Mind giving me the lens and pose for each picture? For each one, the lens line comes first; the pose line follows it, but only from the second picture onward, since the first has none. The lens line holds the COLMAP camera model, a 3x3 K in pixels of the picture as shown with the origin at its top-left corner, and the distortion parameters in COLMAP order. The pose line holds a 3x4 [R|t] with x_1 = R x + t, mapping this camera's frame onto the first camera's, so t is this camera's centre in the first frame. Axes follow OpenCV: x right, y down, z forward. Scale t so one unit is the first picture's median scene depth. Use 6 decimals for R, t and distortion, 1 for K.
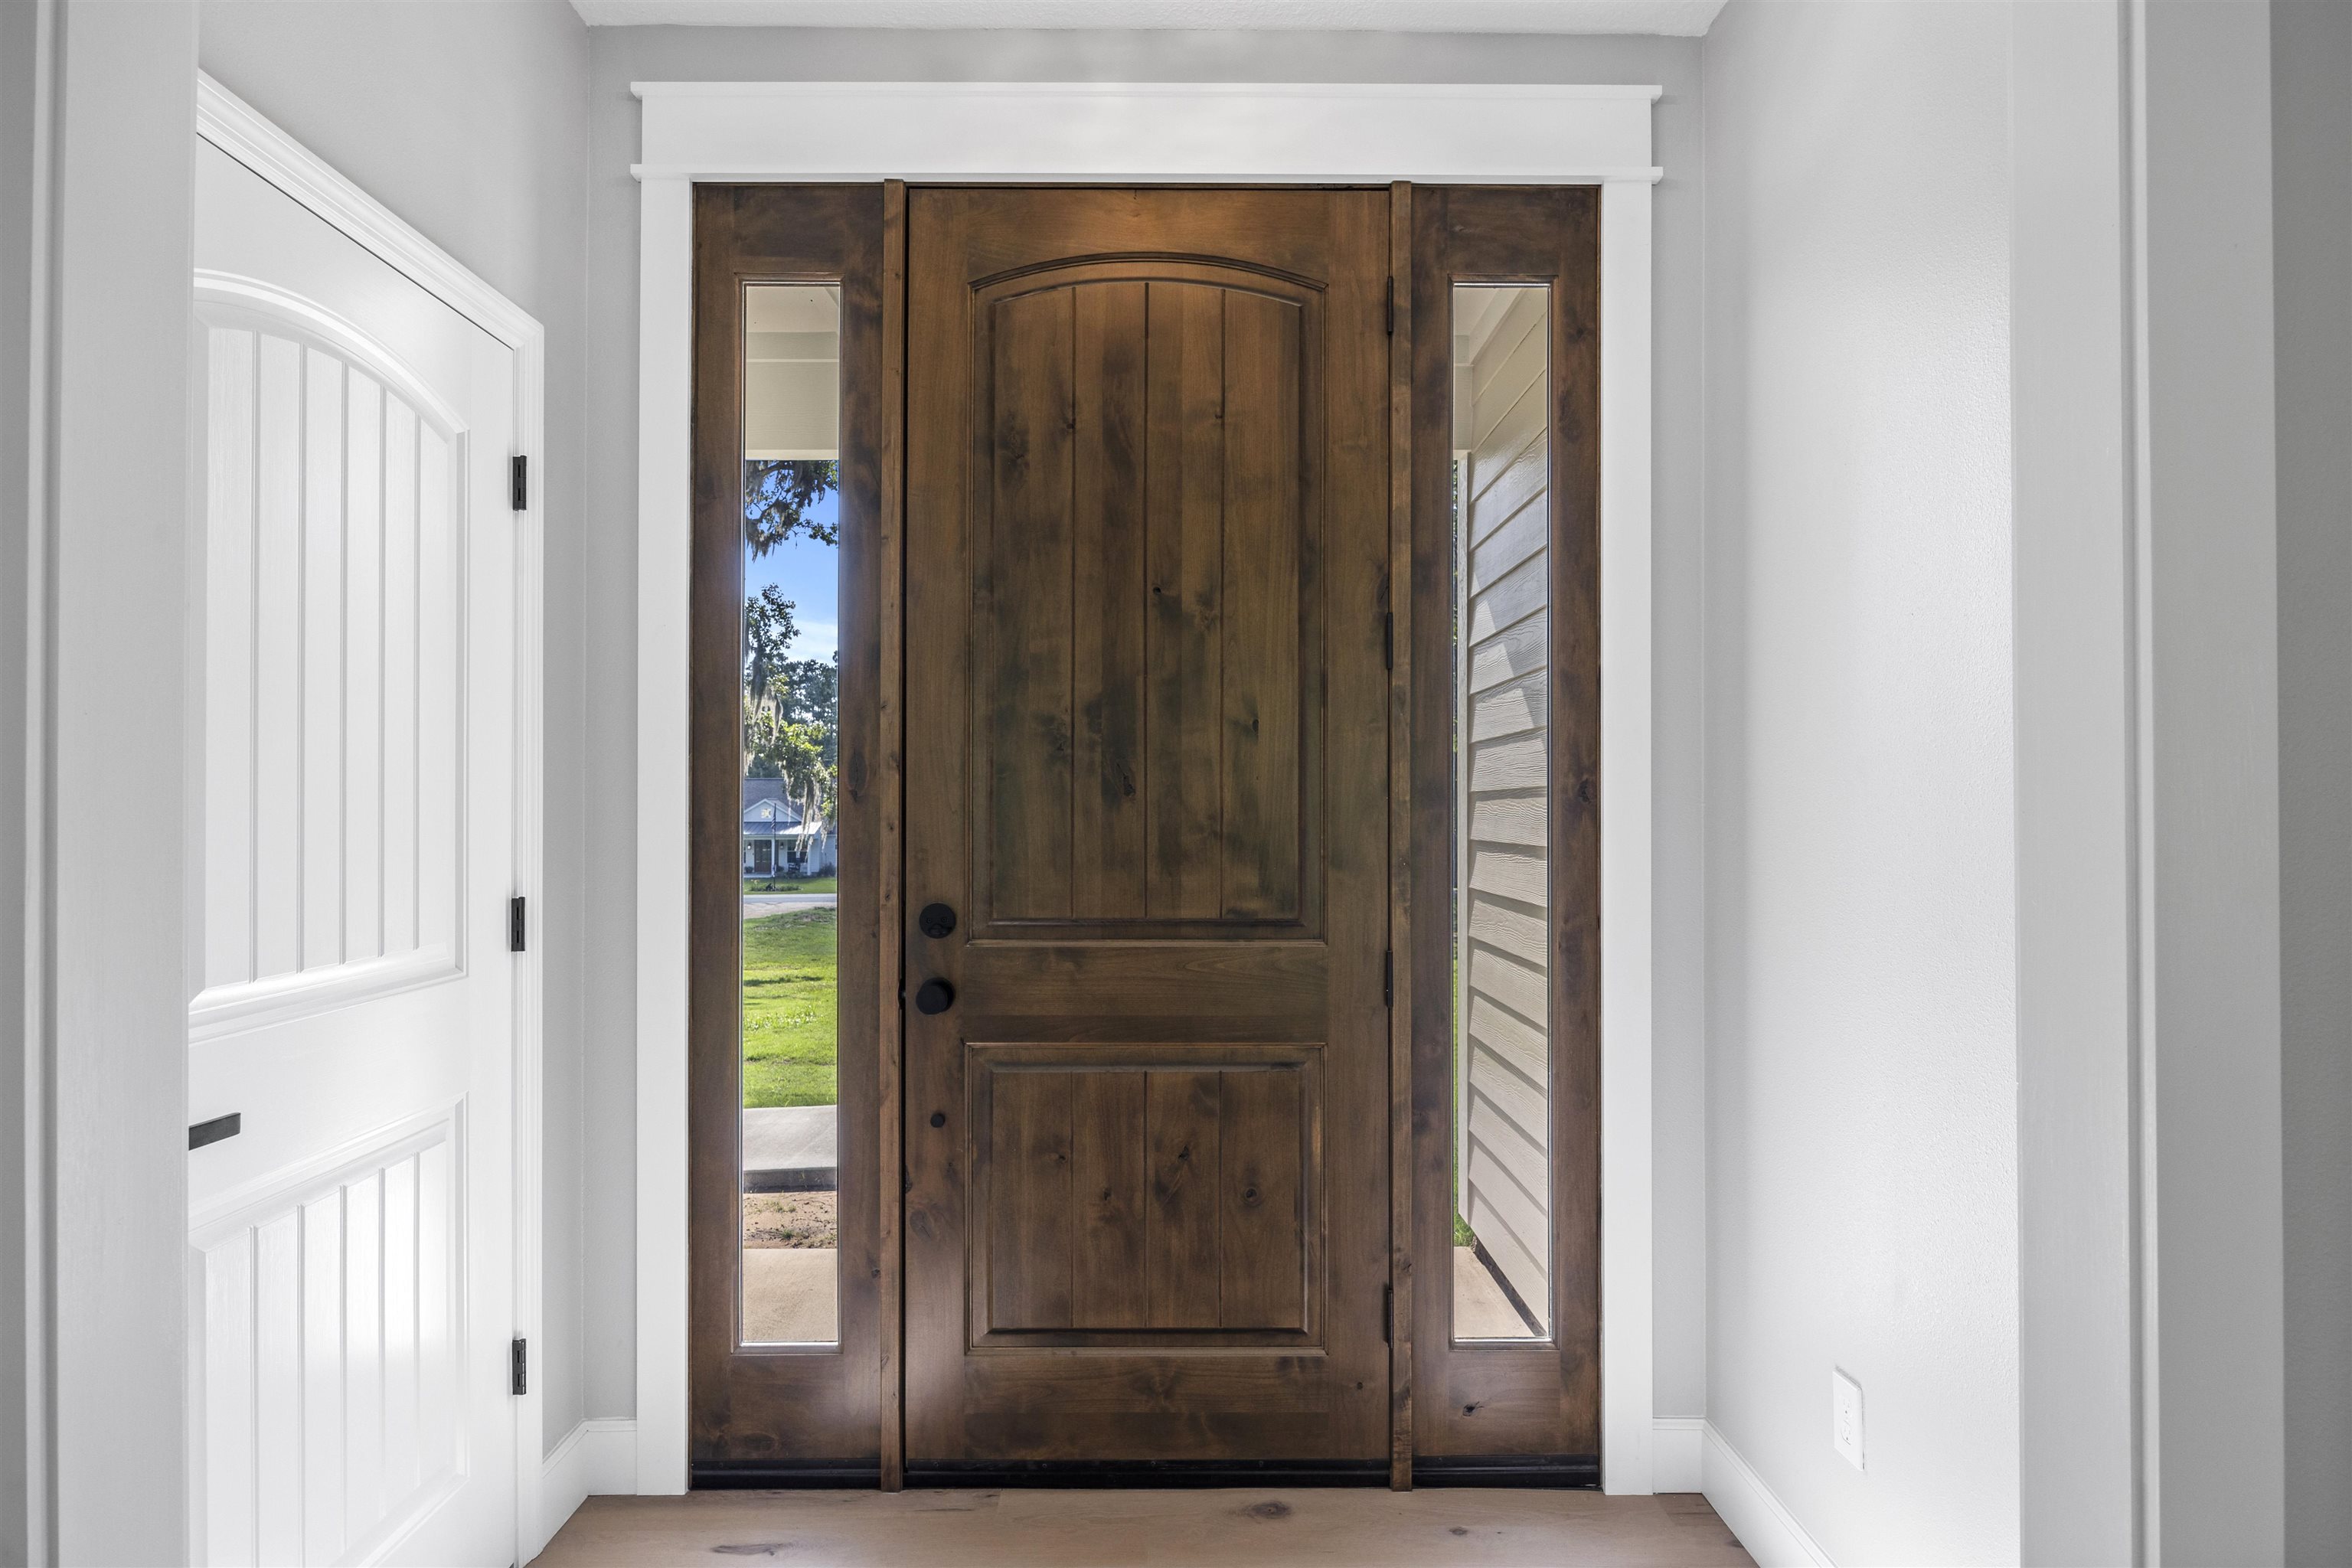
lens RADIAL K [[1273.8, 0, 1176.0], [0, 1273.8, 784.0], [0, 0, 1]] dist [0.001939, 0.000151]
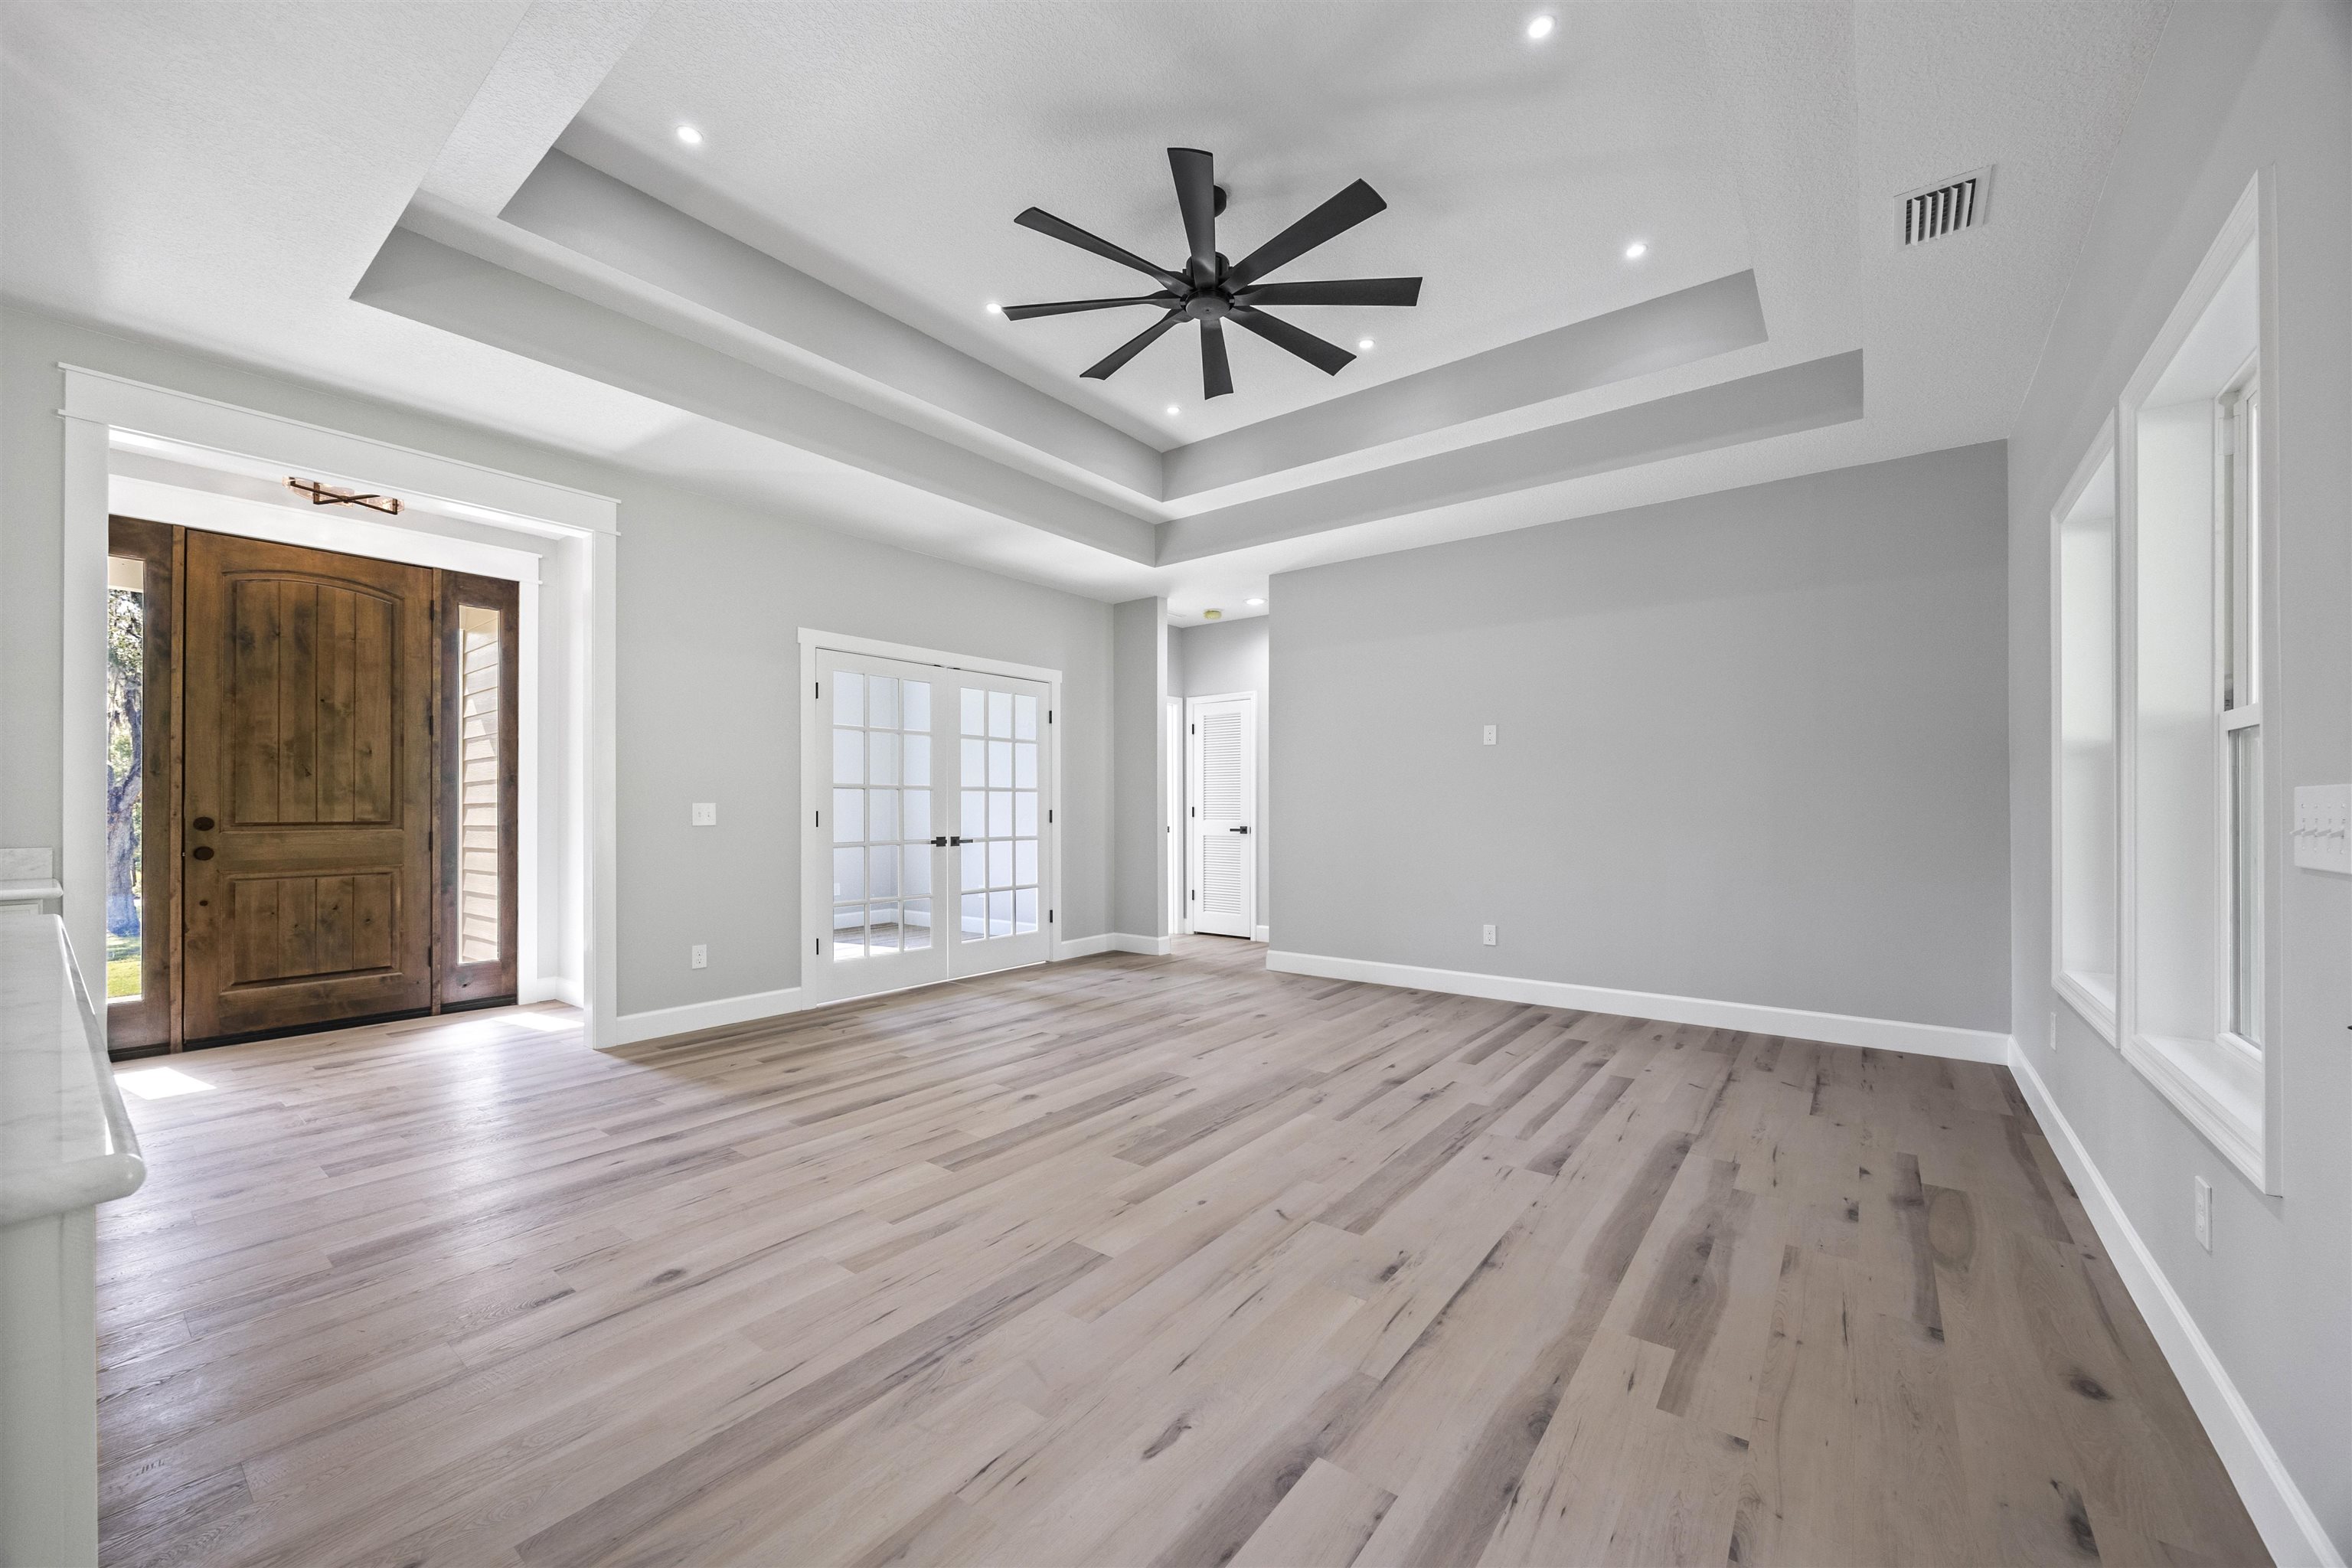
lens RADIAL K [[898.2, 0, 1181.4], [0, 898.2, 803.7], [0, 0, 1]] dist [-0.003523, -0.000204]
pose [[0.613116, 0.001398, 0.789992, -0.397407], [-0.006723, 0.999971, 0.003448, 0.048190], [-0.789964, -0.007425, 0.613108, -1.603255]]
